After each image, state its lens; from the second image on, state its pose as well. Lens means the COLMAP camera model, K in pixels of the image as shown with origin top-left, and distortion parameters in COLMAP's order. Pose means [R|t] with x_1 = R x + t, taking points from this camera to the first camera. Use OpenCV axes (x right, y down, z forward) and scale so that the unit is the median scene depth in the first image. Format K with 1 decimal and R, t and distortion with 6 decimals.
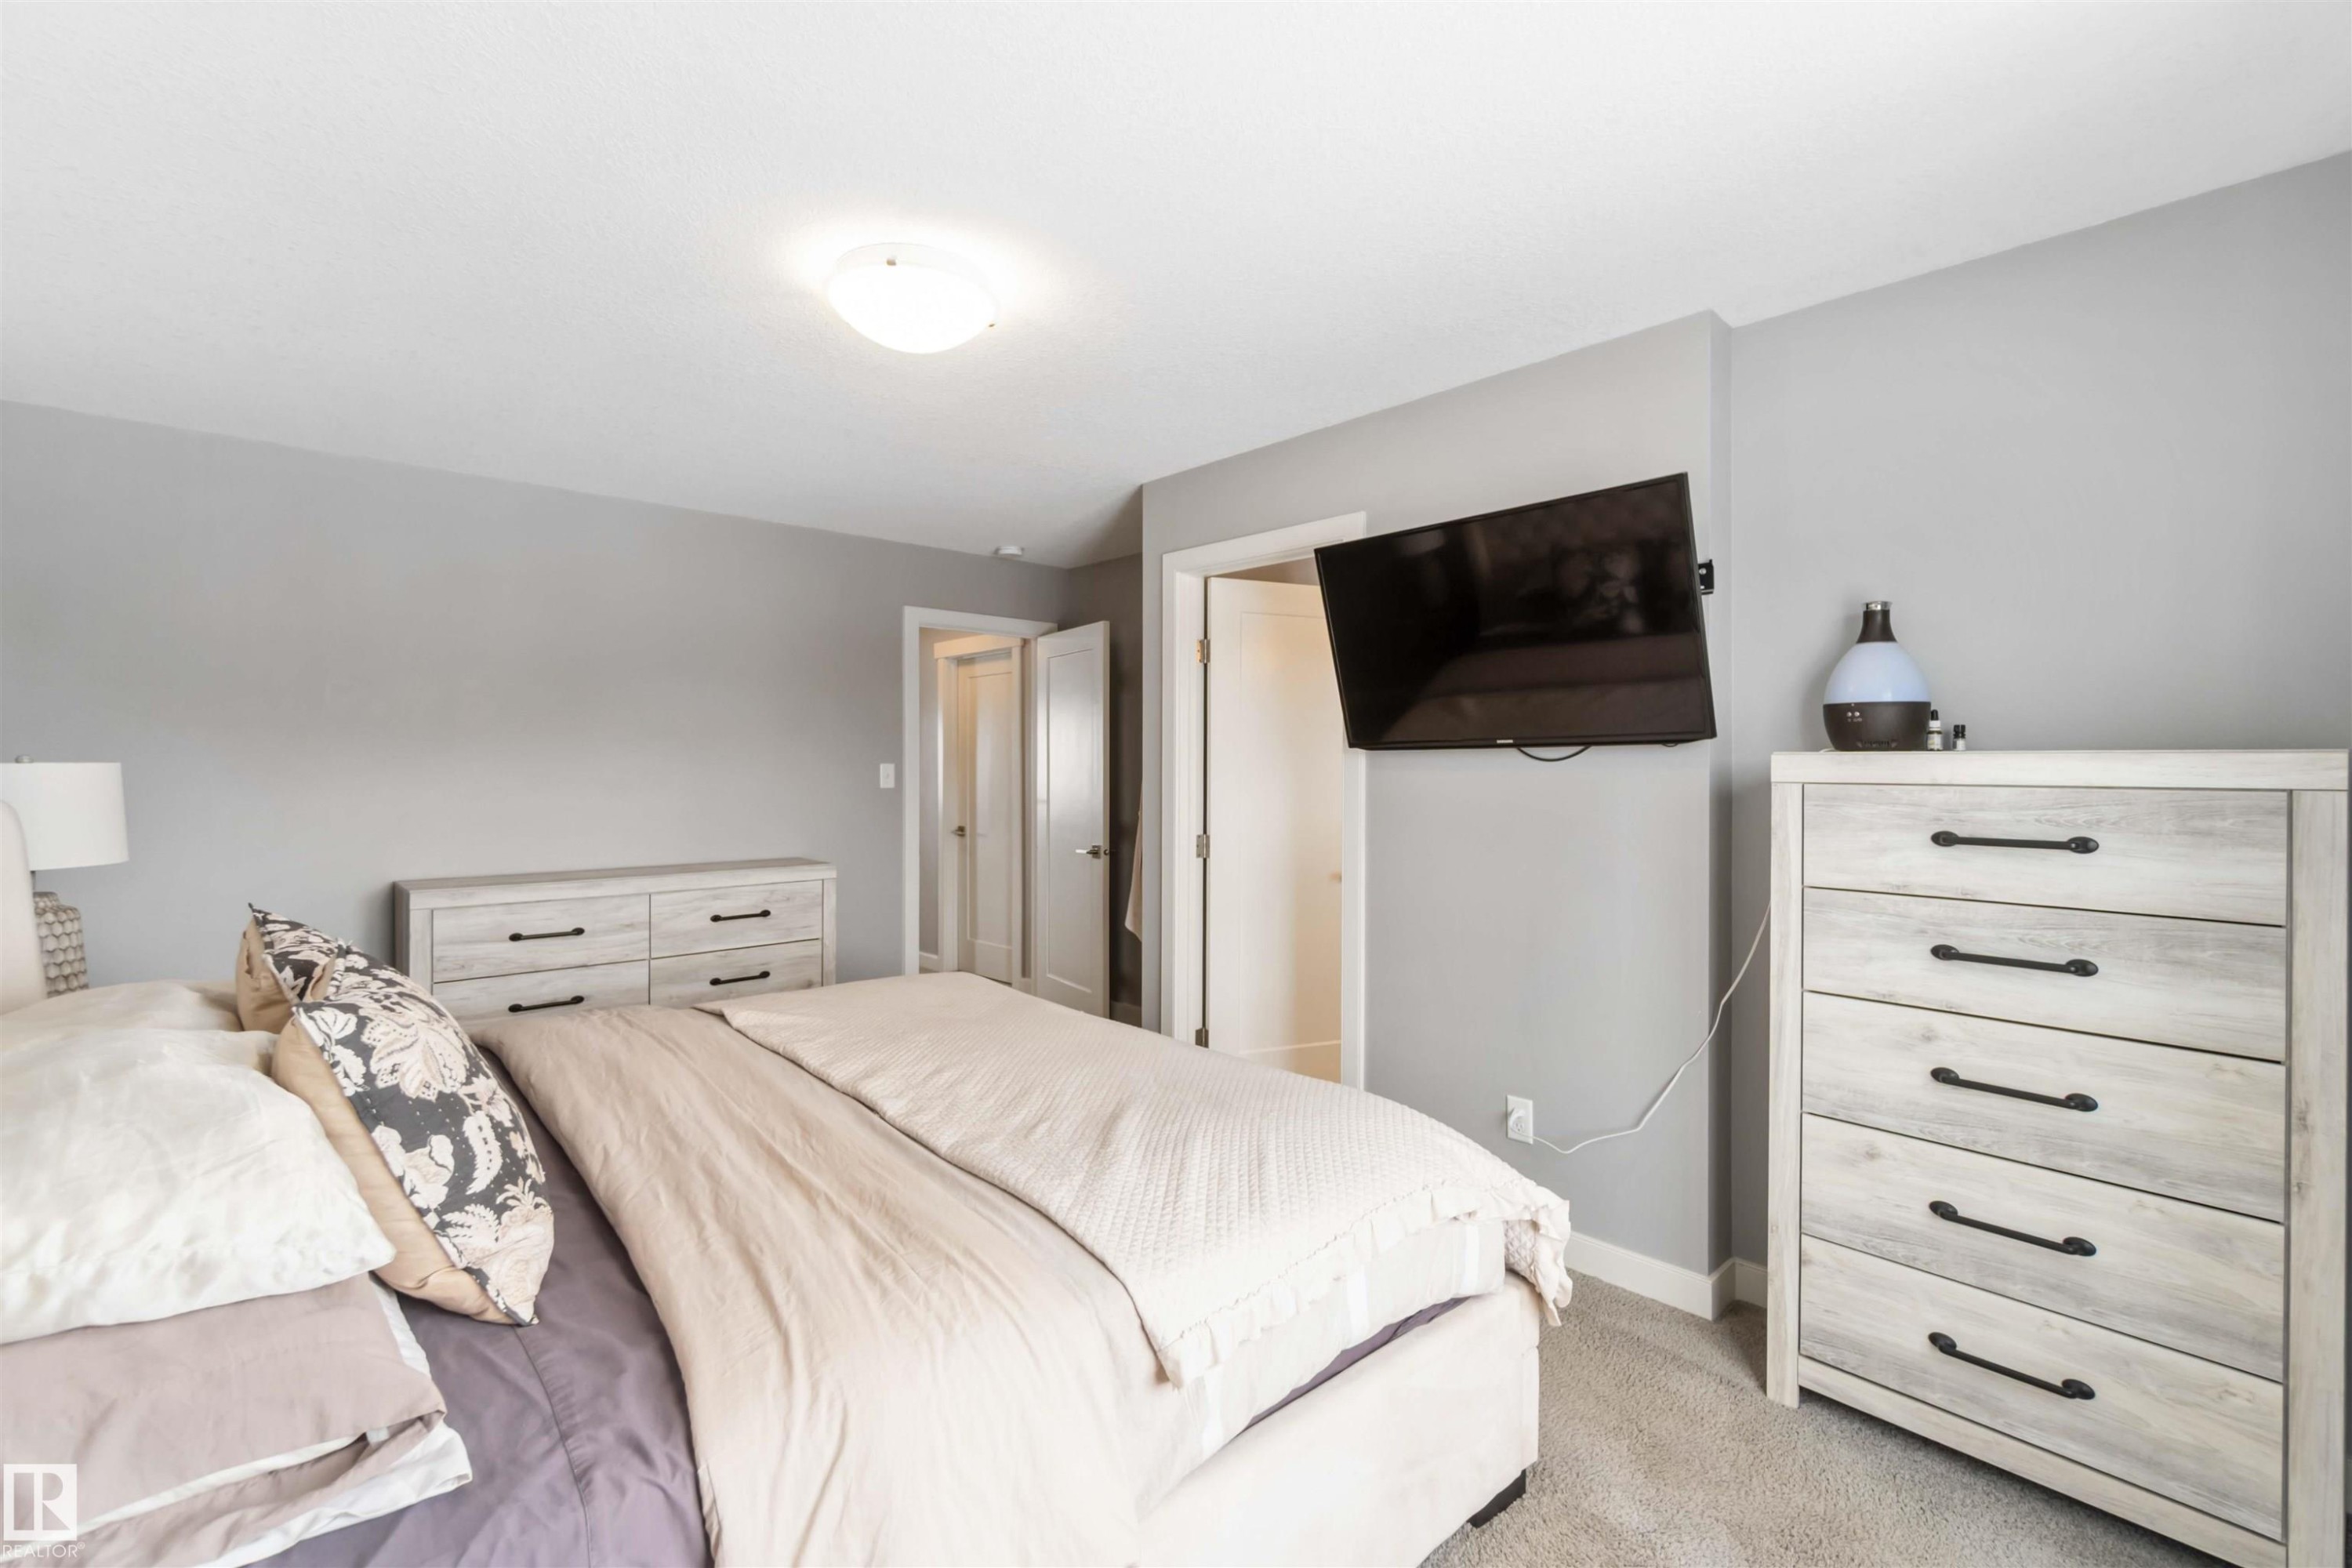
lens RADIAL K [[1022.5, 0, 1182.1], [0, 1022.5, 767.6], [0, 0, 1]] dist [0.002198, 0.000142]
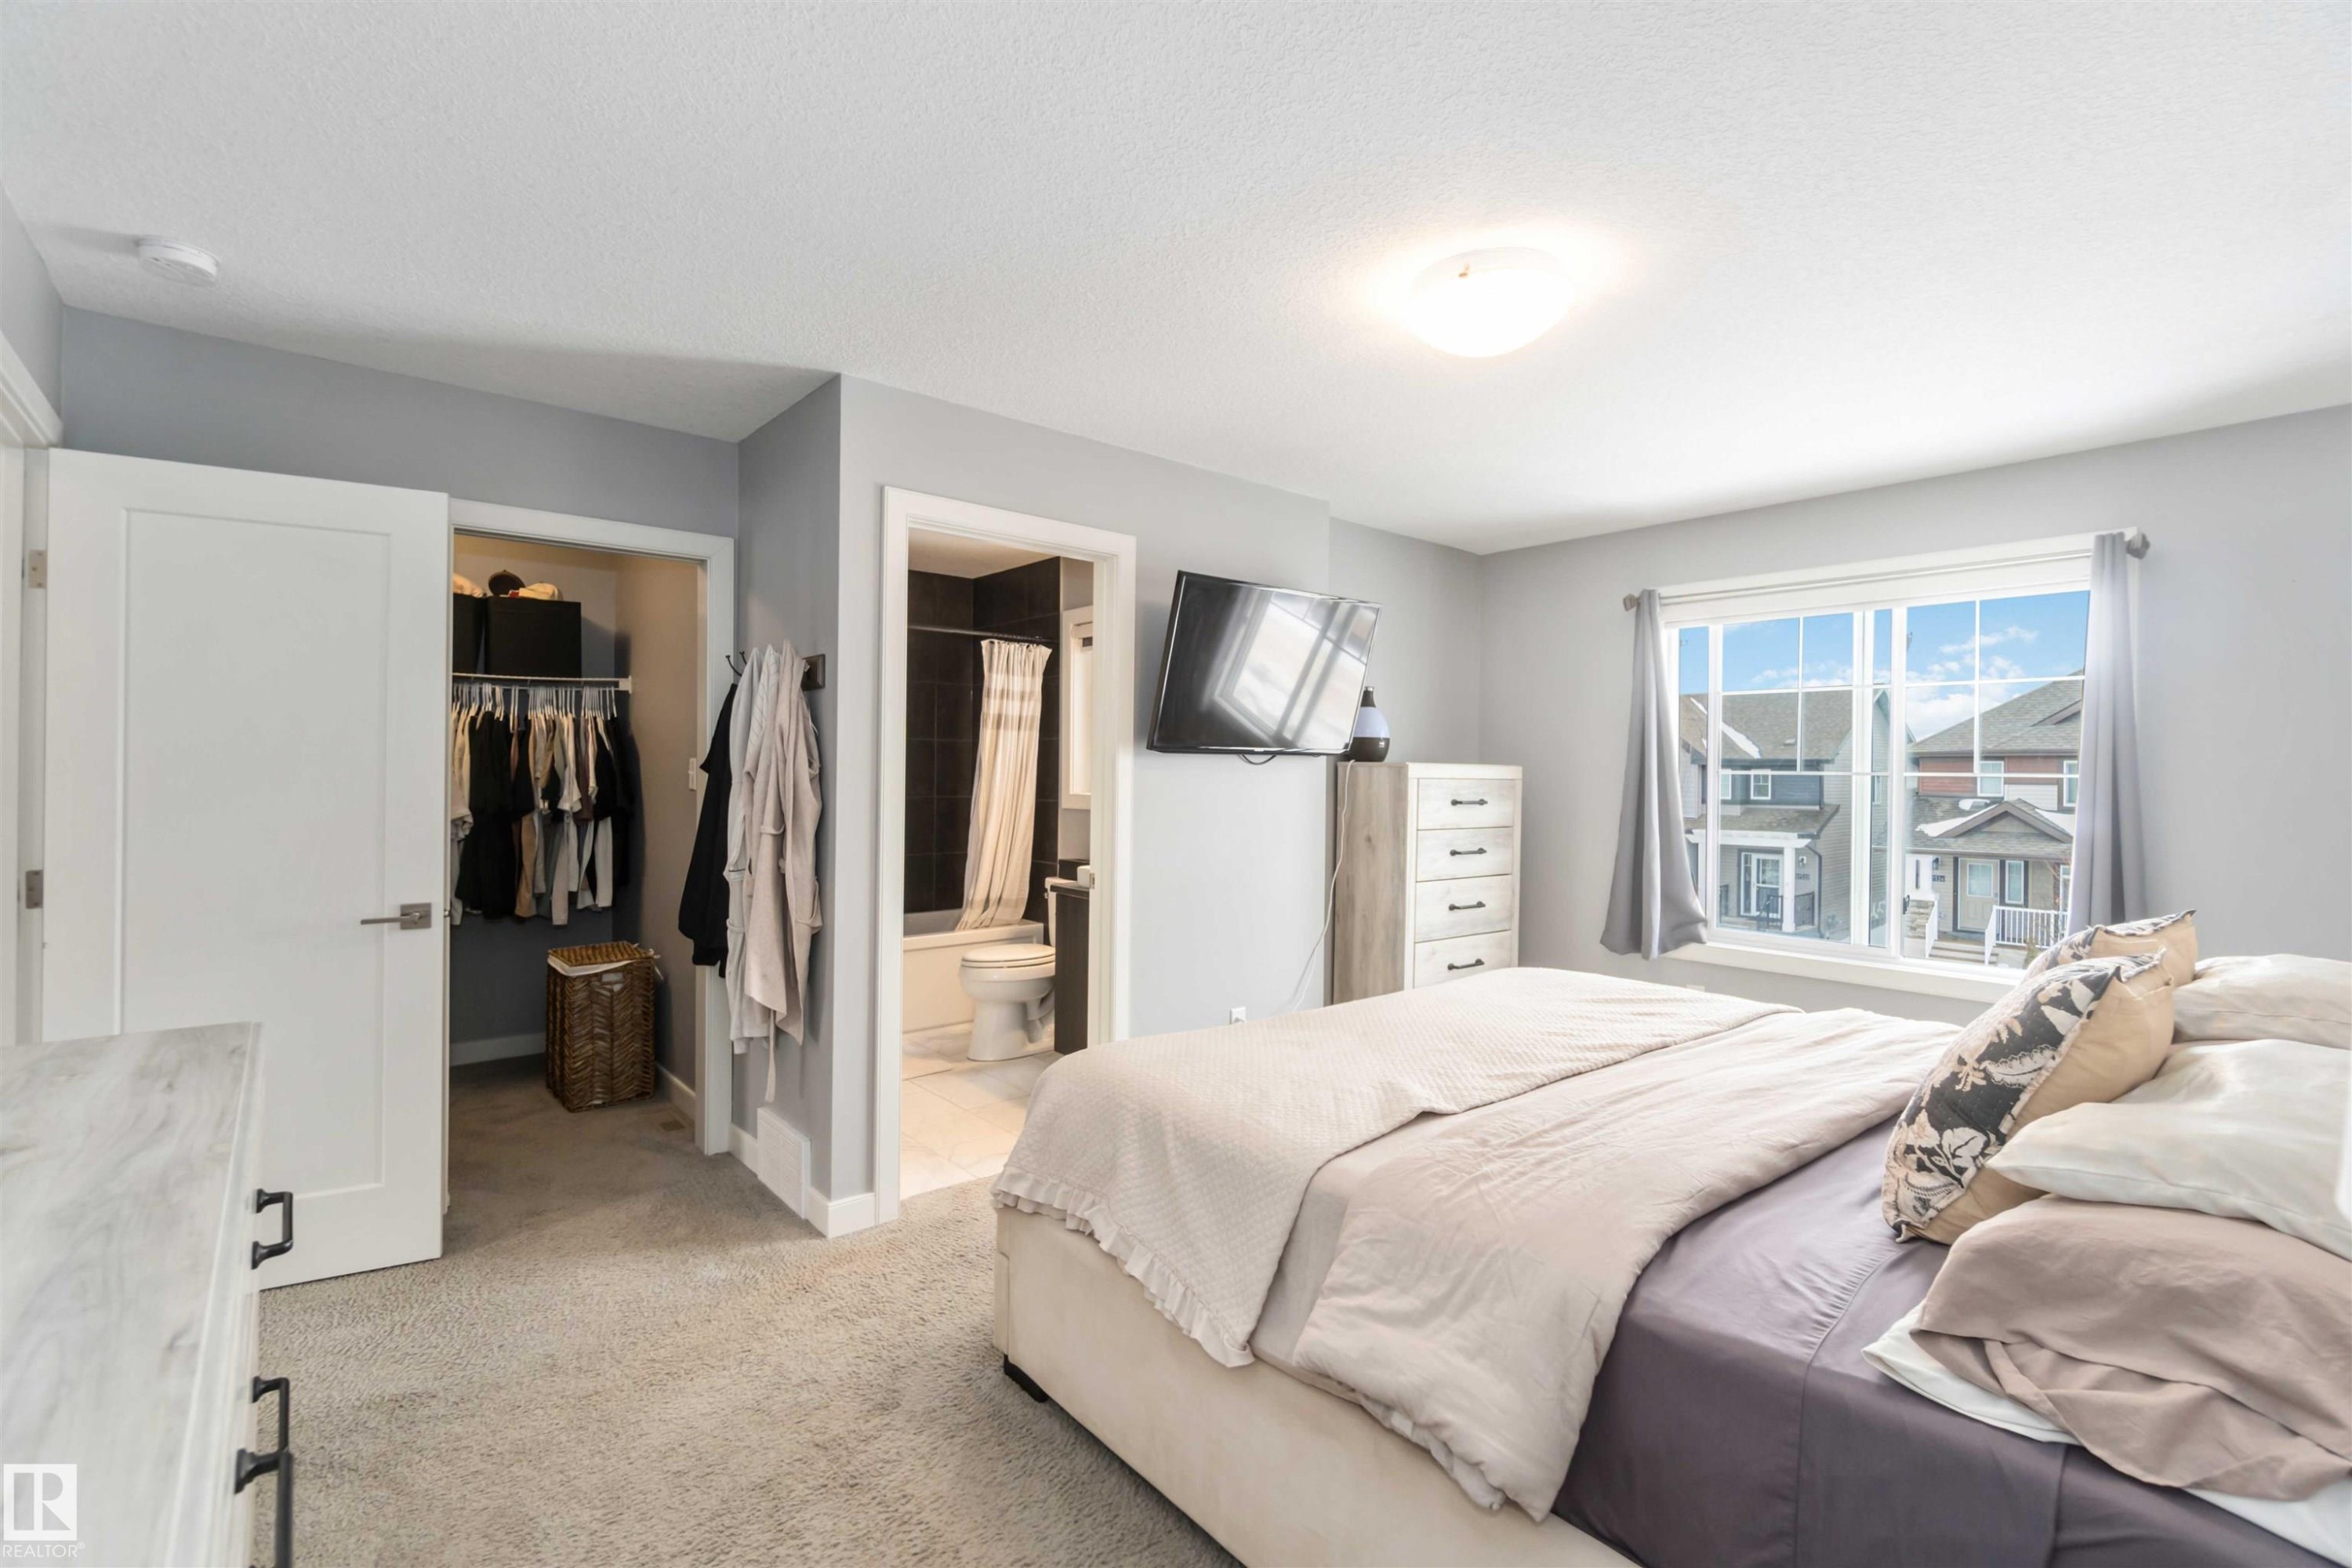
lens RADIAL K [[1022.5, 0, 1184.1], [0, 1022.5, 768.2], [0, 0, 1]] dist [0.002198, 0.000142]
pose [[0.034986, 0.001794, 0.999386, -1.556064], [-0.013436, 0.999909, -0.001325, 0.004352], [-0.999297, -0.013382, 0.035007, 1.535995]]
